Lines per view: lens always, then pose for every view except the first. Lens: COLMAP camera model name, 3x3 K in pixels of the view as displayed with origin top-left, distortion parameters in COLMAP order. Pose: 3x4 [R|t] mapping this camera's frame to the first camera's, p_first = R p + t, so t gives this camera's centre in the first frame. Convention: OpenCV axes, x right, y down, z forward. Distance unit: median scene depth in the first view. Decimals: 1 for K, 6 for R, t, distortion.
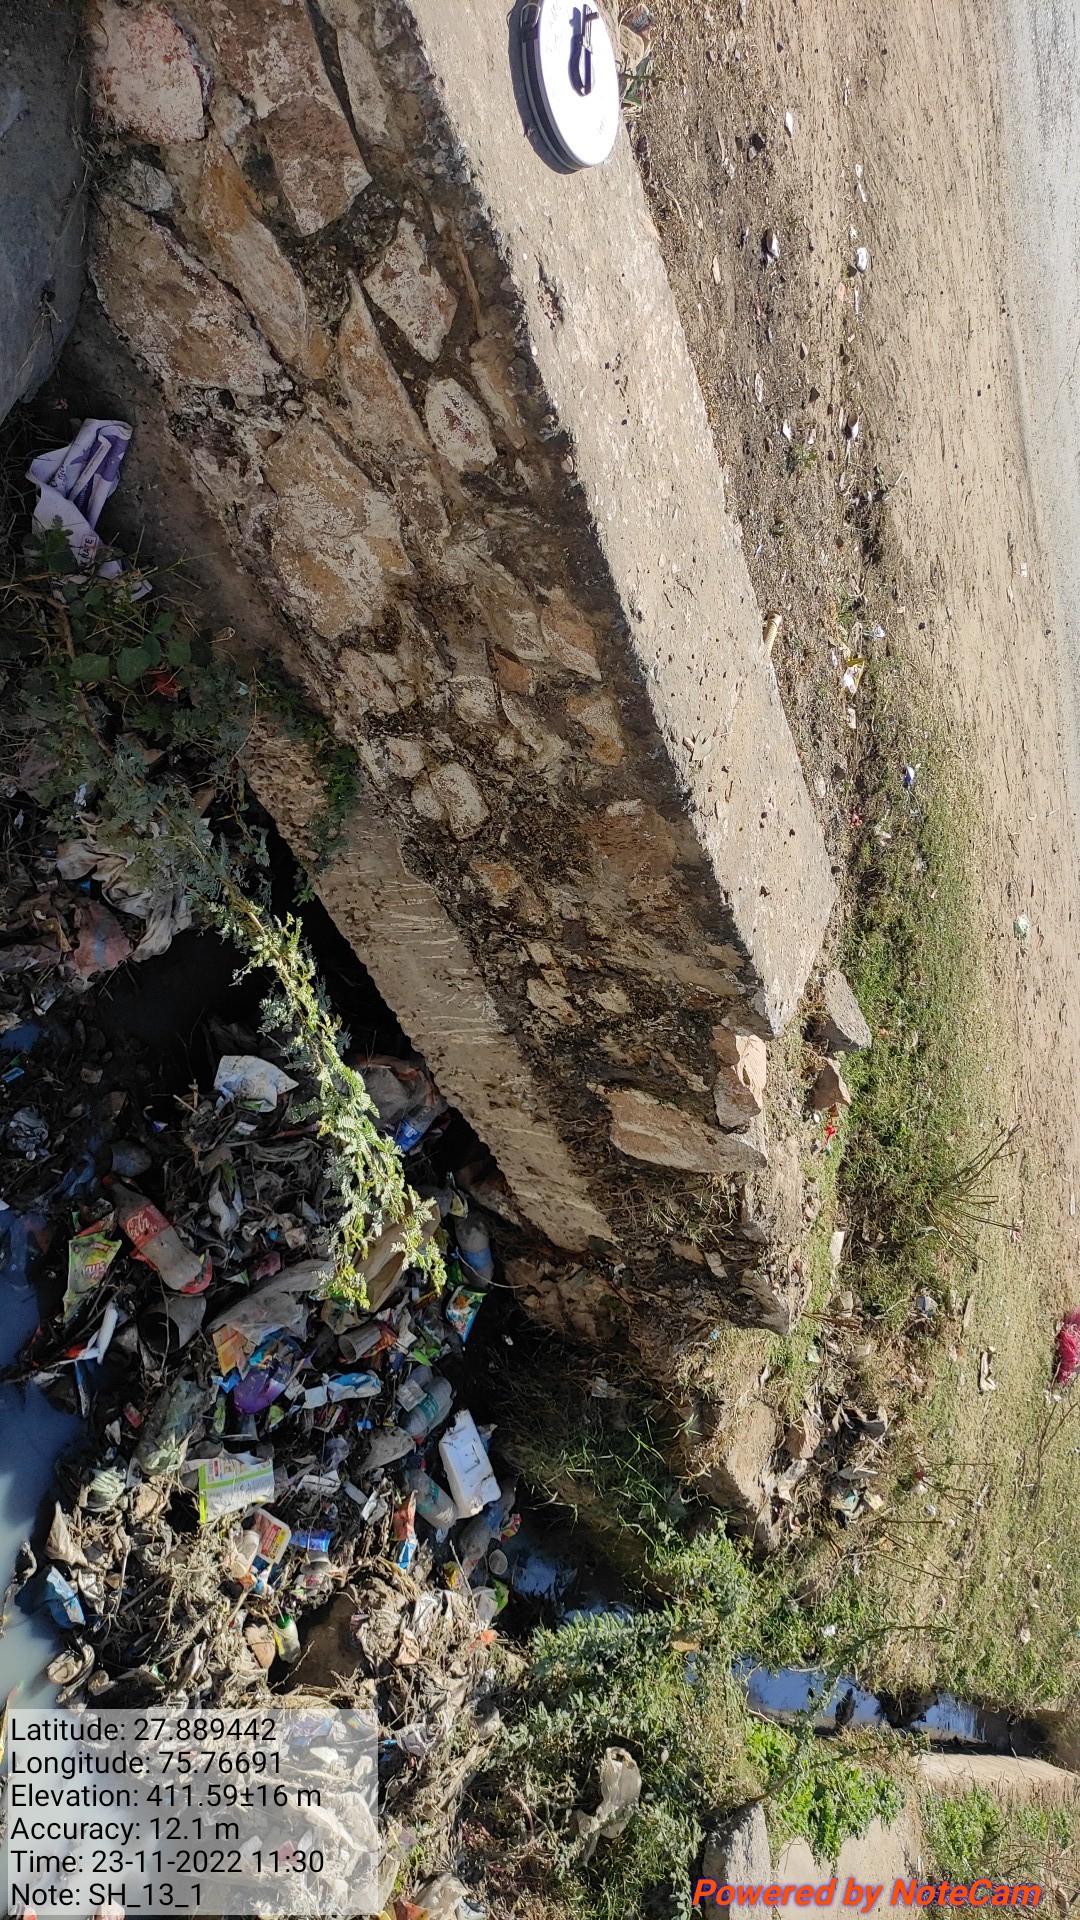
lens RADIAL K [[1414.7, 0, 544.6], [0, 1414.7, 960.5], [0, 0, 1]] dist [0.064662, -0.087892]
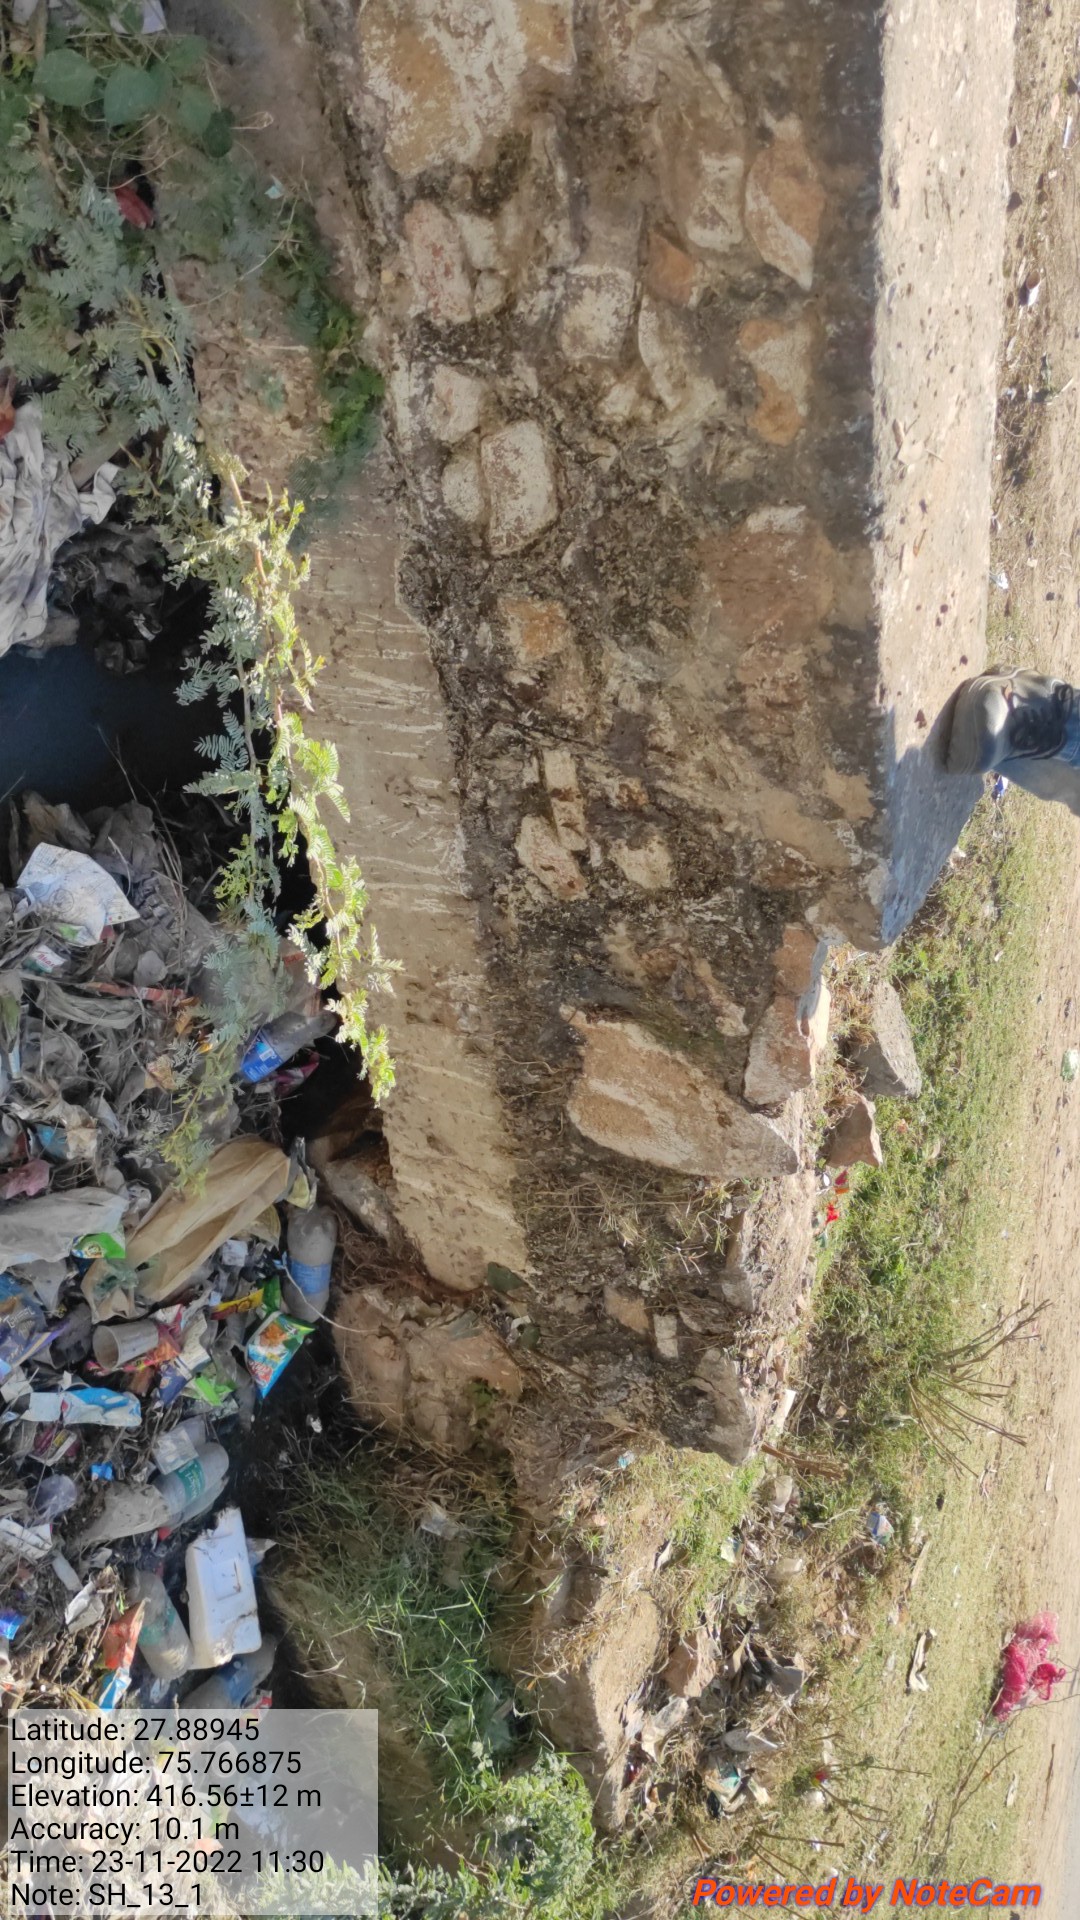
lens RADIAL K [[1928.3, 0, 540.0], [0, 1928.3, 960.0], [0, 0, 1]] dist [0.055071, -0.039584]
pose [[0.972630, 0.212883, 0.093123, -0.065891], [-0.203794, 0.974073, -0.098229, 0.147308], [-0.111620, 0.076563, 0.990797, 0.074980]]
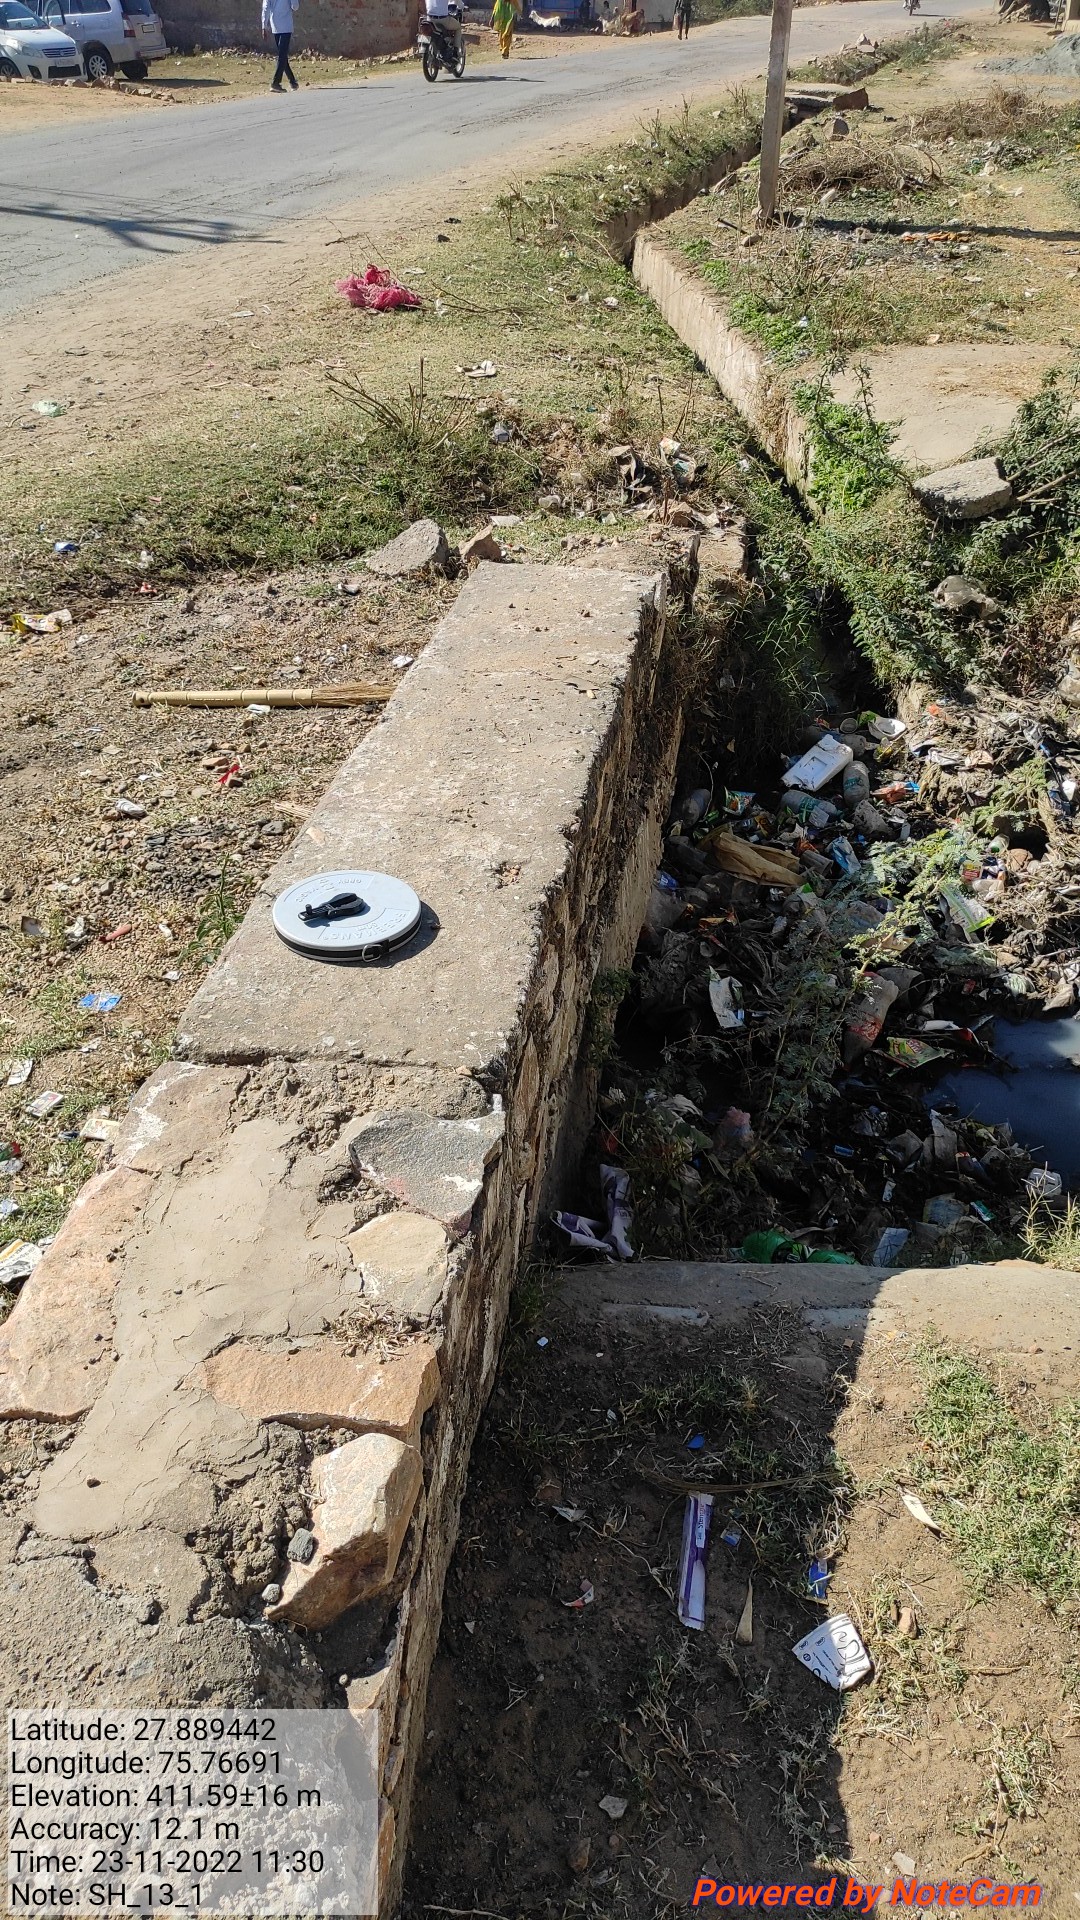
lens RADIAL K [[1414.7, 0, 544.6], [0, 1414.7, 960.5], [0, 0, 1]] dist [0.064662, -0.087892]
pose [[-0.302046, -0.941069, -0.152176, 0.056677], [0.845588, -0.338192, 0.413046, -0.505931], [-0.440170, -0.003919, 0.897906, -0.036129]]
